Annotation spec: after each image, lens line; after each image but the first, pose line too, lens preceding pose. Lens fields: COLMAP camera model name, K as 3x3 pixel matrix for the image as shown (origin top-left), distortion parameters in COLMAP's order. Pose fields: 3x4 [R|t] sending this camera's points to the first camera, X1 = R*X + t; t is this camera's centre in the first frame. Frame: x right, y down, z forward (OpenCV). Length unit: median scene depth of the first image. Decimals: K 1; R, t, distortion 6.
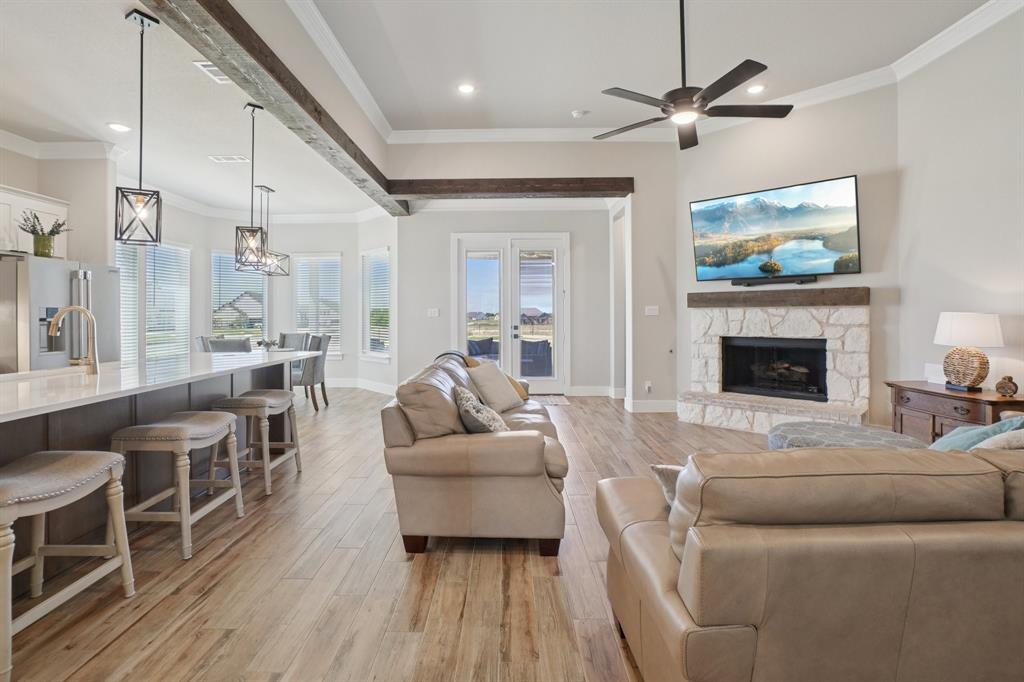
lens RADIAL K [[470.4, 0, 507.0], [0, 470.4, 313.4], [0, 0, 1]] dist [-0.042194, 0.002748]
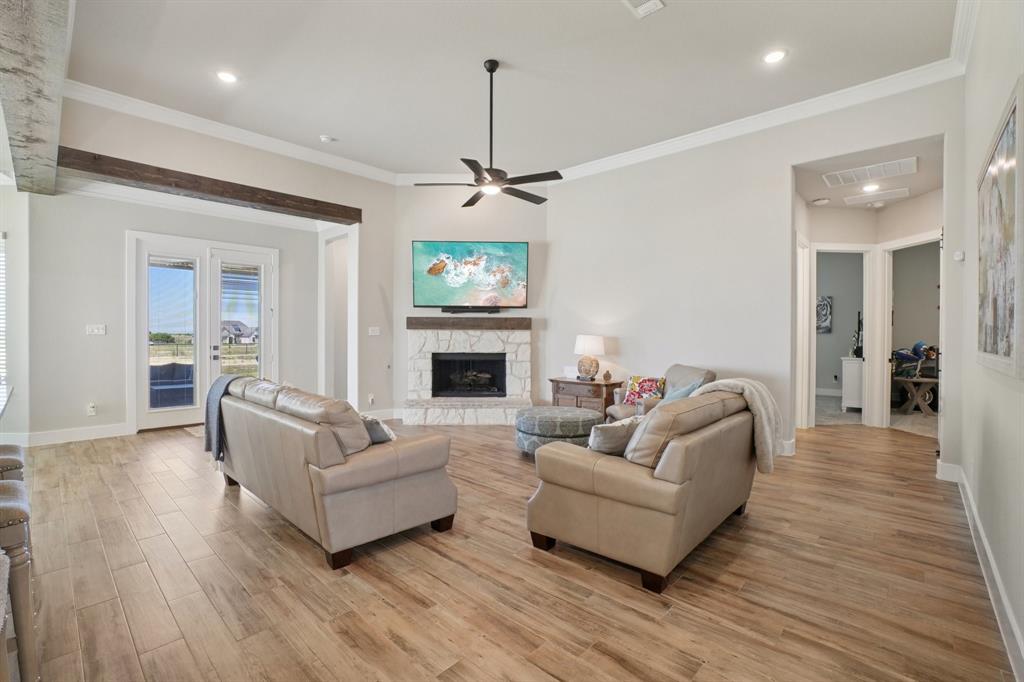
lens RADIAL K [[454.5, 0, 505.7], [0, 454.5, 340.2], [0, 0, 1]] dist [-0.054926, 0.011600]
pose [[0.680270, -0.000622, 0.732961, -0.322770], [-0.009931, 0.999900, 0.010066, 0.001720], [-0.732894, -0.014127, 0.680196, 0.038593]]
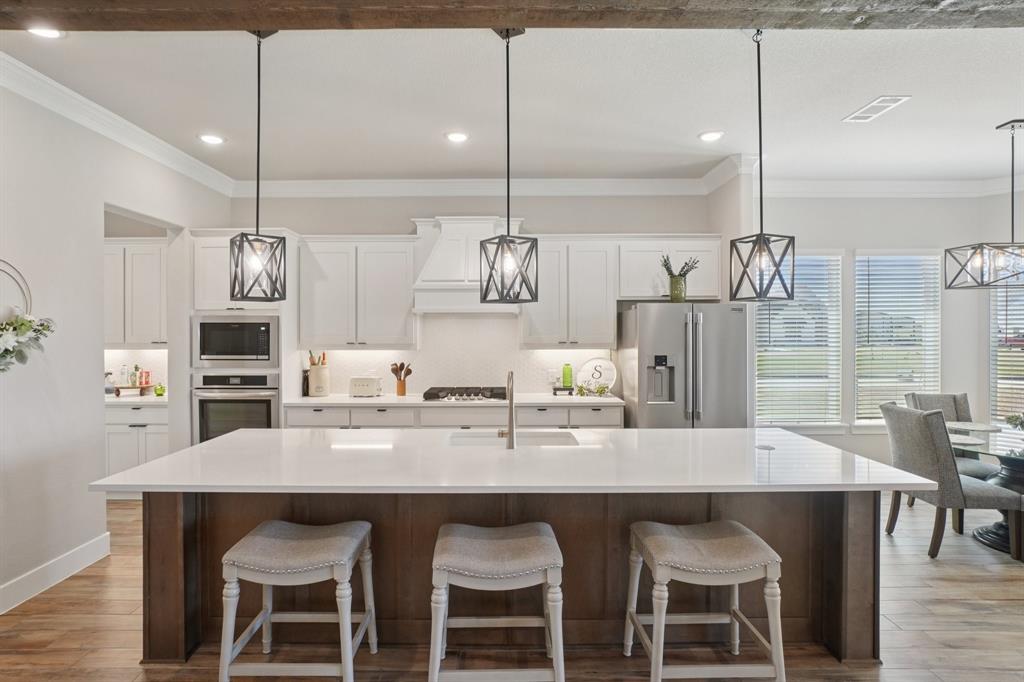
lens RADIAL K [[523.1, 0, 503.6], [0, 523.1, 329.6], [0, 0, 1]] dist [-0.011416, -0.000415]
pose [[-0.017887, -0.005333, -0.999826, 0.067541], [0.005598, 0.999970, -0.005434, -0.048065], [0.999824, -0.005694, -0.017856, 0.537641]]
